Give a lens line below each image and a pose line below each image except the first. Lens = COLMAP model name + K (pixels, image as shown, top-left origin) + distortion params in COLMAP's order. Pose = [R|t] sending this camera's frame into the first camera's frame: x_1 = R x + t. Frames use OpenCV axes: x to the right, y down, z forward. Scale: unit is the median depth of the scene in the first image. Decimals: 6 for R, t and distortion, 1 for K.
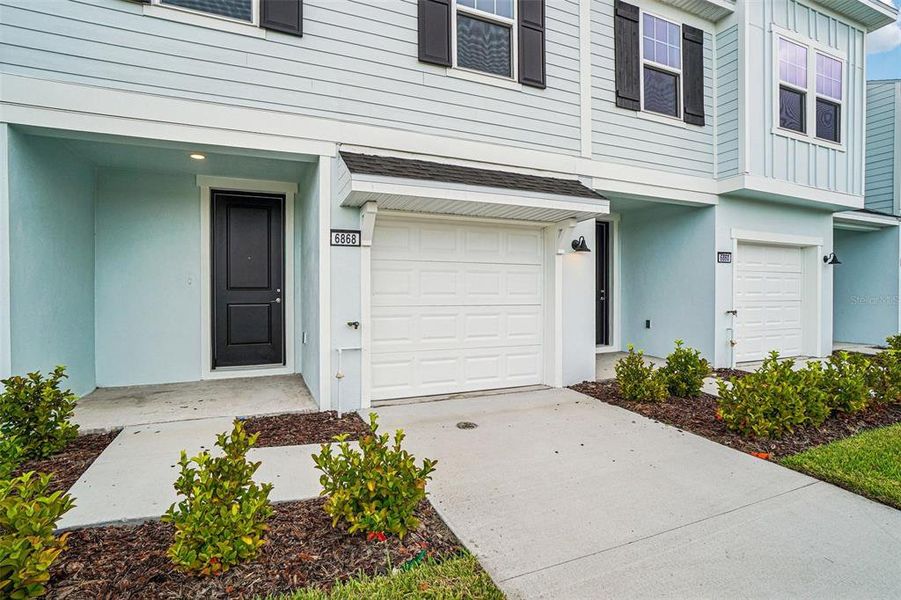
lens RADIAL K [[456.7, 0, 455.8], [0, 456.7, 292.4], [0, 0, 1]] dist [-0.024955, 0.000657]
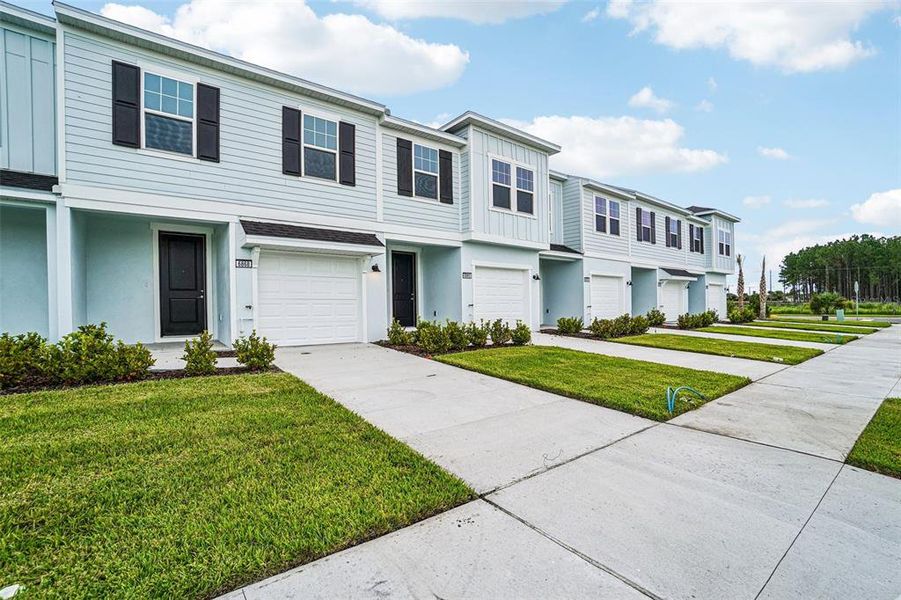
lens RADIAL K [[408.5, 0, 454.0], [0, 408.5, 314.1], [0, 0, 1]] dist [-0.054716, 0.021019]
pose [[0.971242, -0.005087, 0.238041, 0.180708], [-0.002076, 0.999553, 0.029831, 0.036786], [-0.238087, -0.029467, 0.970797, -0.731036]]
